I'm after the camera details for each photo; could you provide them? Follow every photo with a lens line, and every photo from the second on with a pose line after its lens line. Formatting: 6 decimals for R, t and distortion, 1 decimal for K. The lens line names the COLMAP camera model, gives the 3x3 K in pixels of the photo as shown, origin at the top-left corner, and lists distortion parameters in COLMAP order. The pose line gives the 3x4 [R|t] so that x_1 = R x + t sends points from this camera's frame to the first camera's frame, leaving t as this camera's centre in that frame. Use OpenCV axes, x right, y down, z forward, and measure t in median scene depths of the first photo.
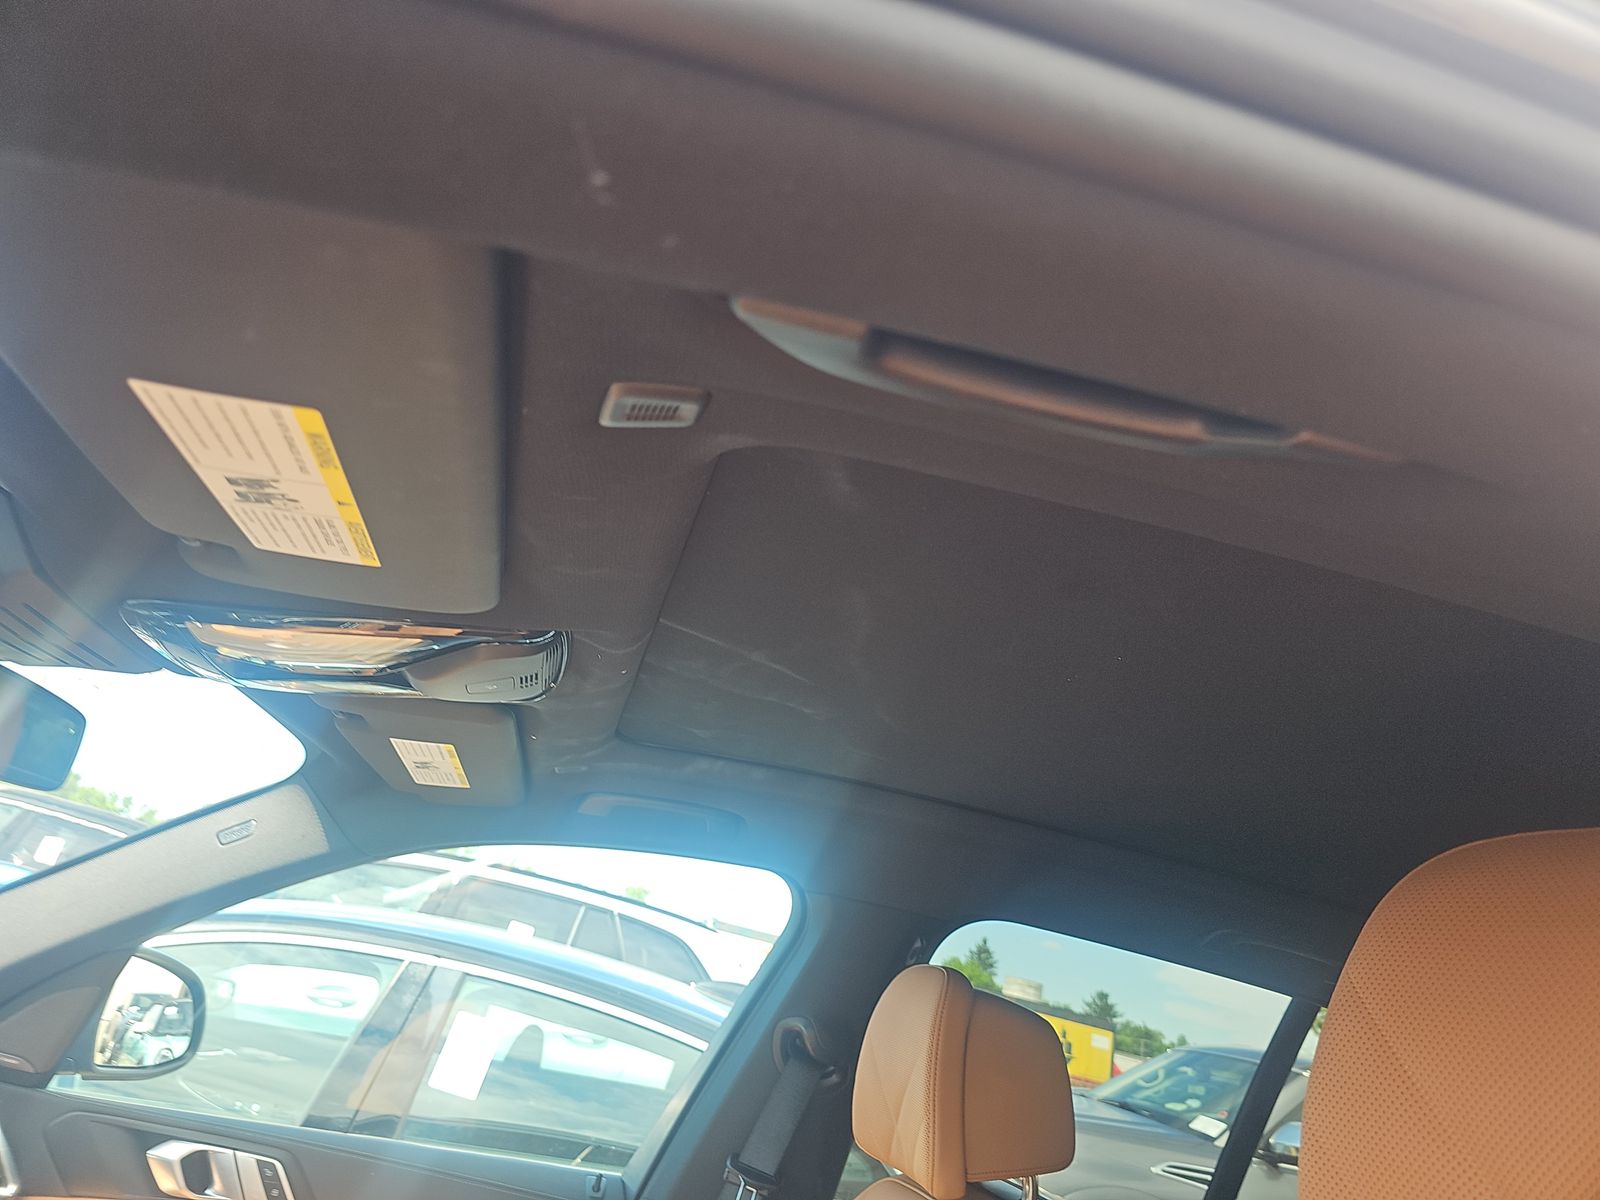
lens RADIAL K [[1091.6, 0, 800.0], [0, 1091.6, 600.0], [0, 0, 1]] dist [0.059461, -0.080486]
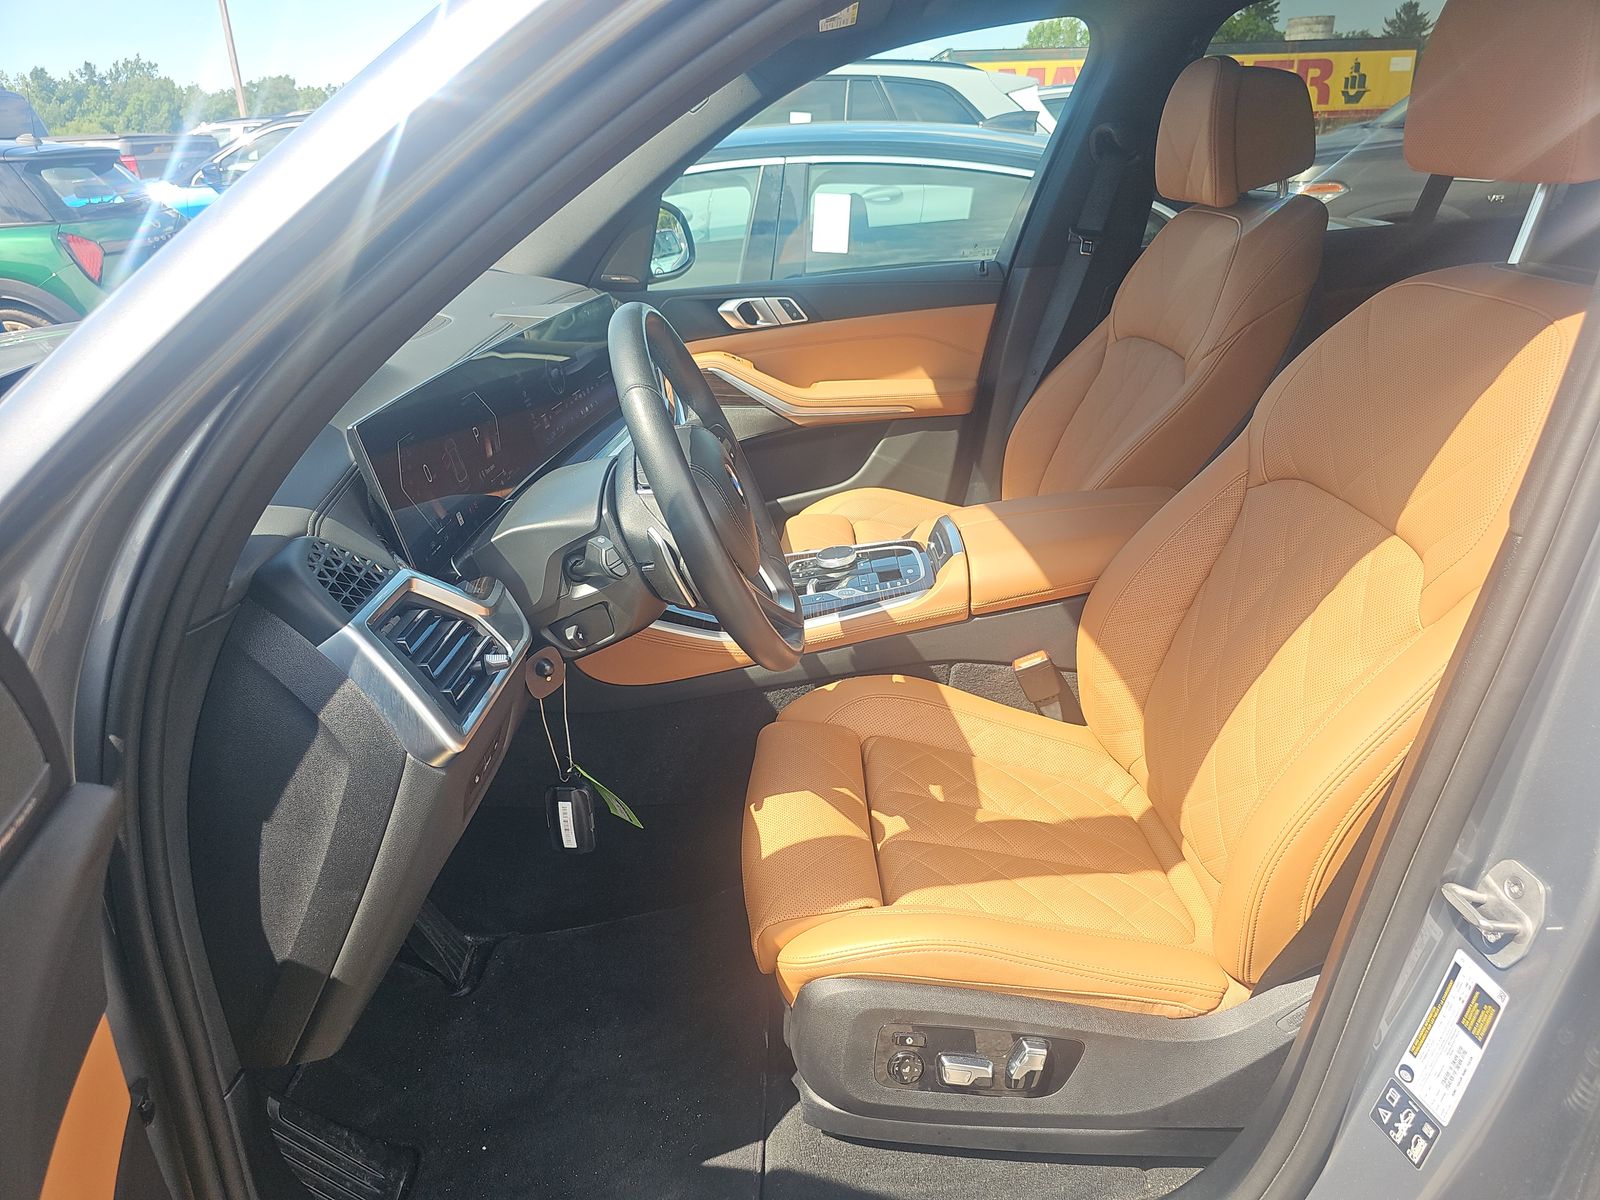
lens RADIAL K [[1053.8, 0, 791.8], [0, 1053.8, 616.6], [0, 0, 1]] dist [0.007025, 0.001844]
pose [[0.943526, -0.135385, -0.302372, -0.057575], [0.307178, 0.699372, 0.645384, -0.168558], [0.124095, -0.701818, 0.701464, -0.427695]]
